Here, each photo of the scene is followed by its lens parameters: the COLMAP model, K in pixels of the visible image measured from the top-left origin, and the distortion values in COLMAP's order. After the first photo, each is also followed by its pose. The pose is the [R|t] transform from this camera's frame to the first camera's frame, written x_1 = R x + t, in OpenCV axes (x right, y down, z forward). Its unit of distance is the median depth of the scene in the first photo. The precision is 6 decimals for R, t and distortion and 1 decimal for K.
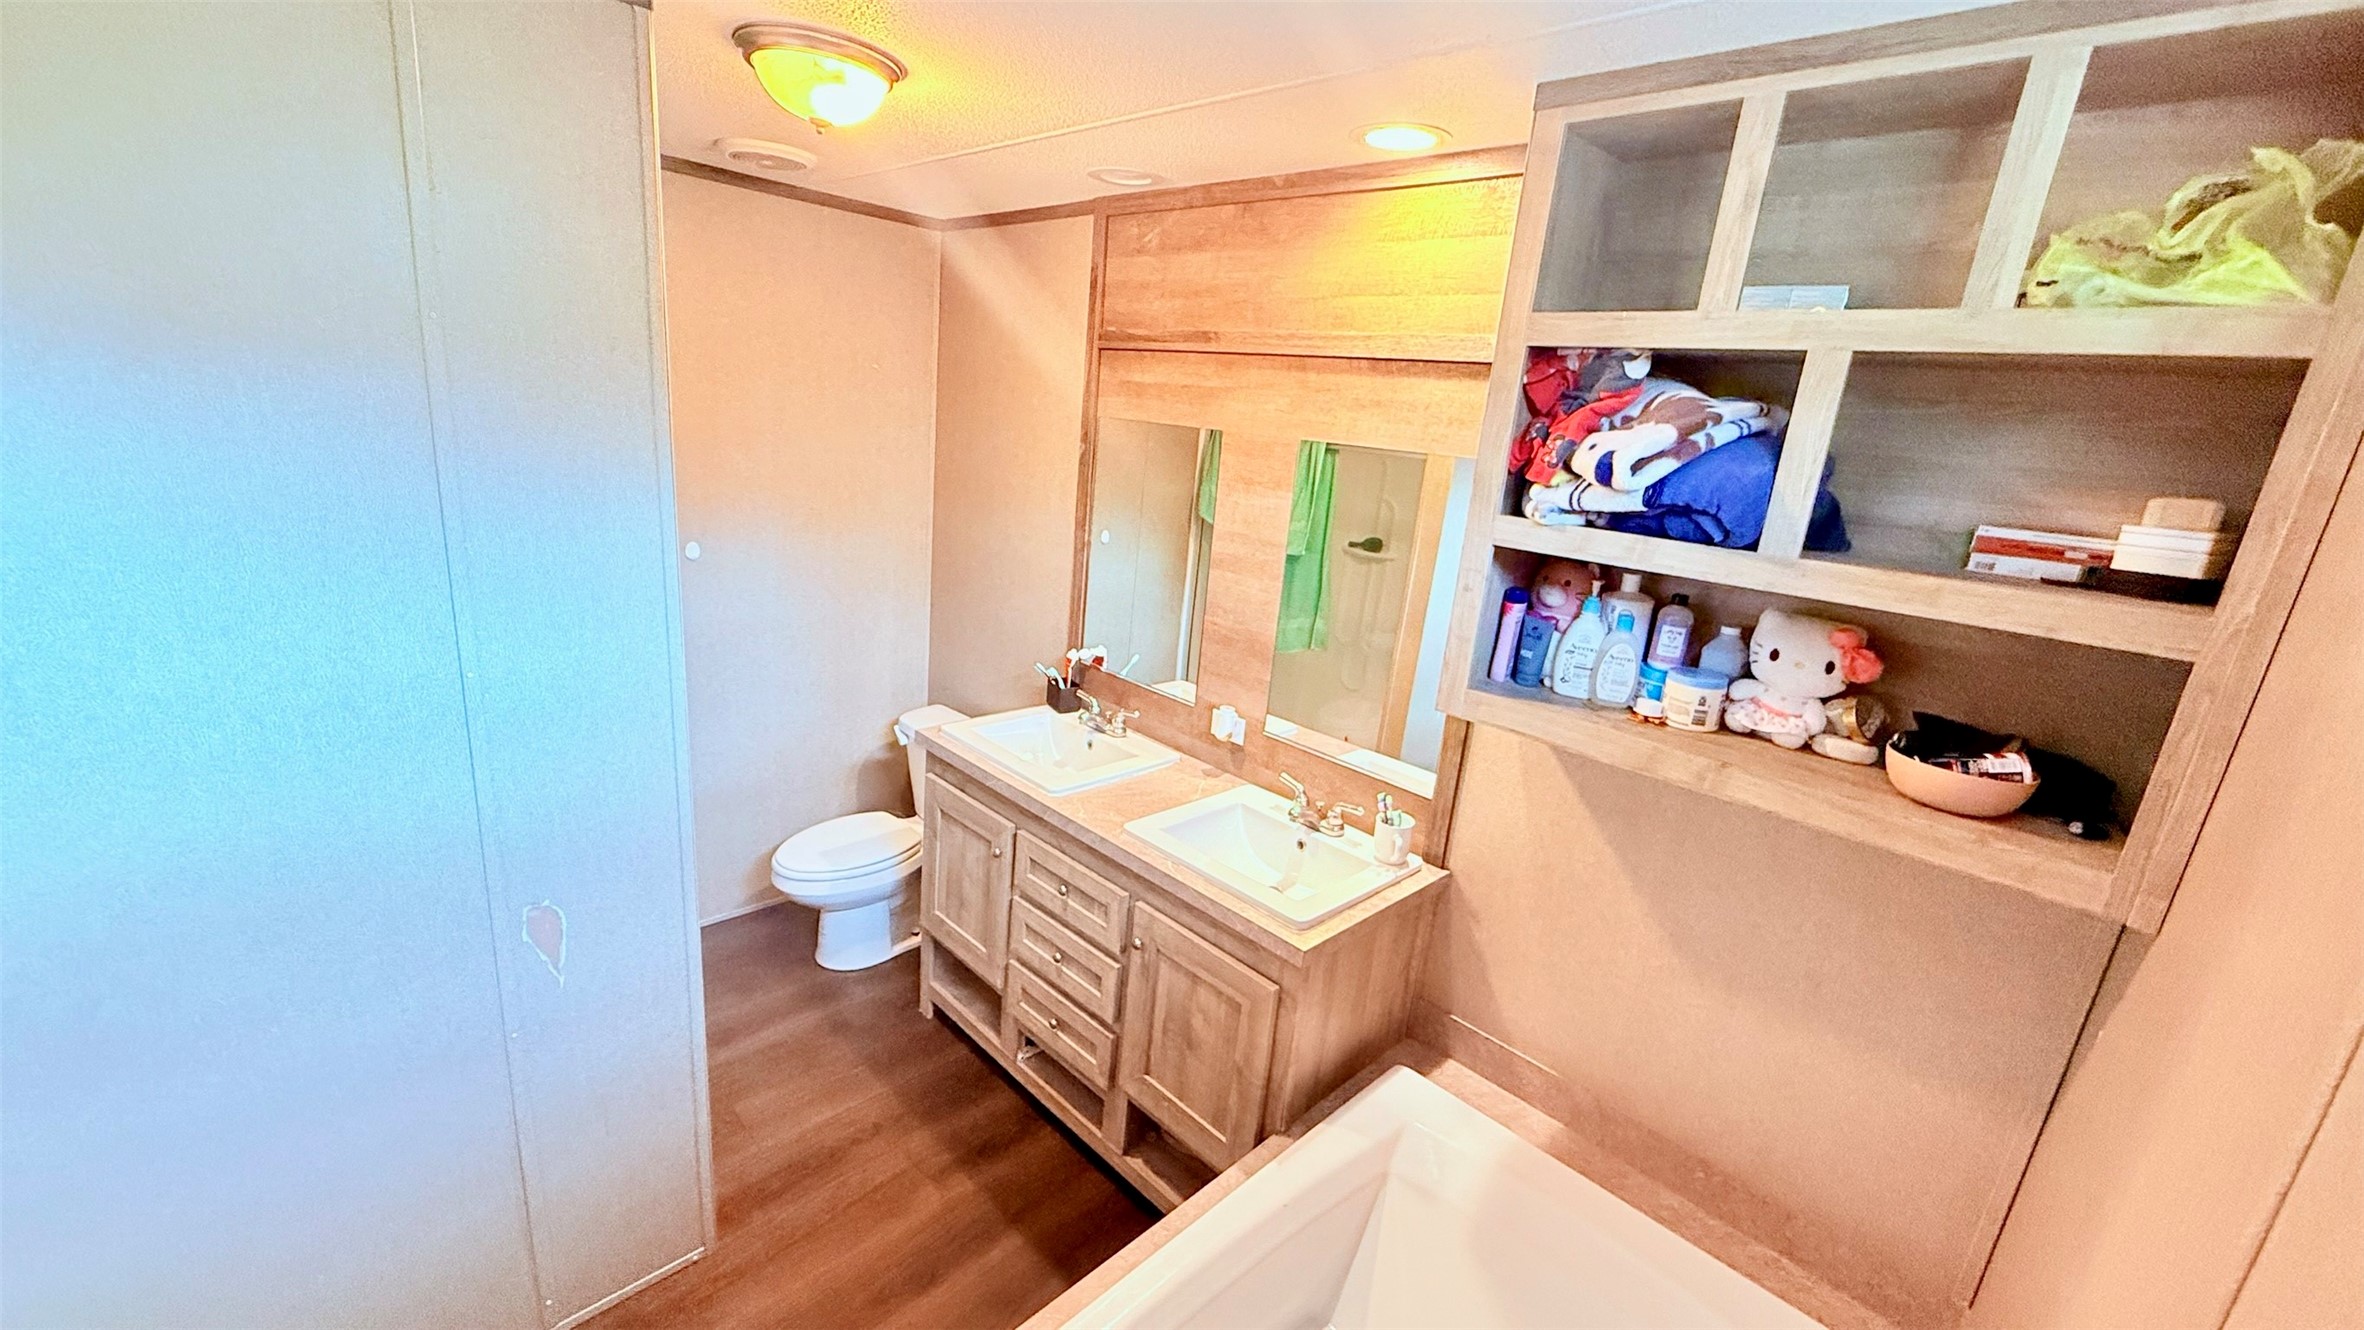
lens RADIAL K [[951.2, 0, 1182.0], [0, 951.2, 665.0], [0, 0, 1]] dist [-0.002920, -0.000120]
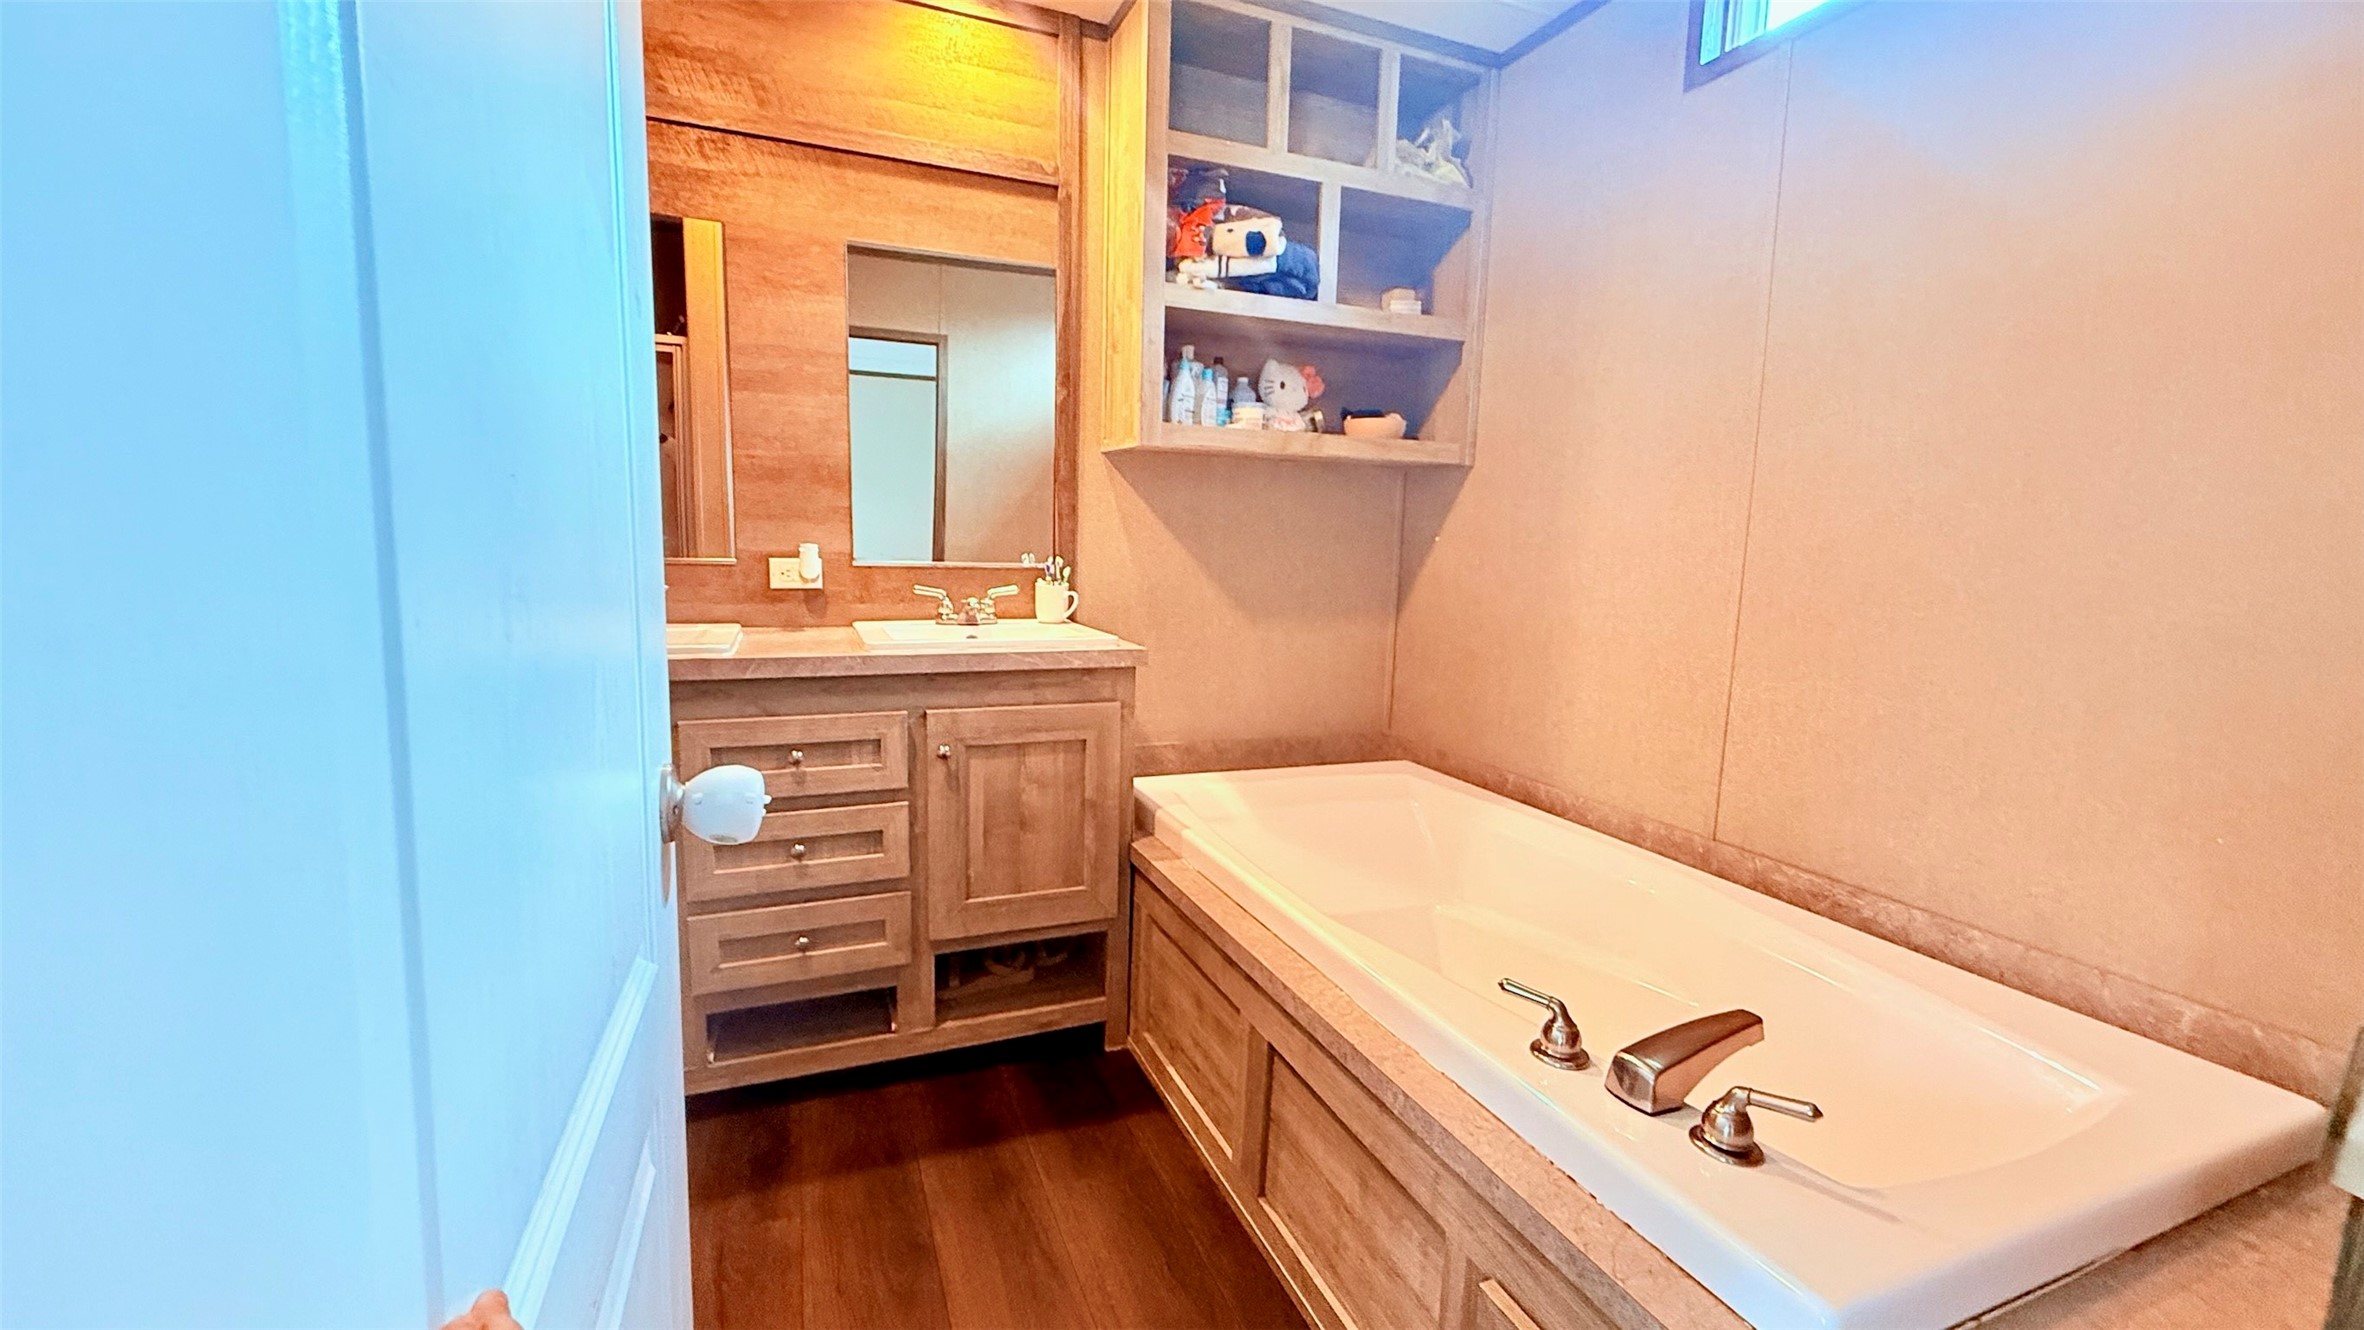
lens RADIAL K [[931.8, 0, 1182.1], [0, 931.8, 659.8], [0, 0, 1]] dist [-0.001278, -0.000434]
pose [[0.386435, -0.202367, 0.899842, -0.750648], [0.251577, 0.961764, 0.108253, 0.172040], [-0.887342, 0.184547, 0.422570, 0.416728]]
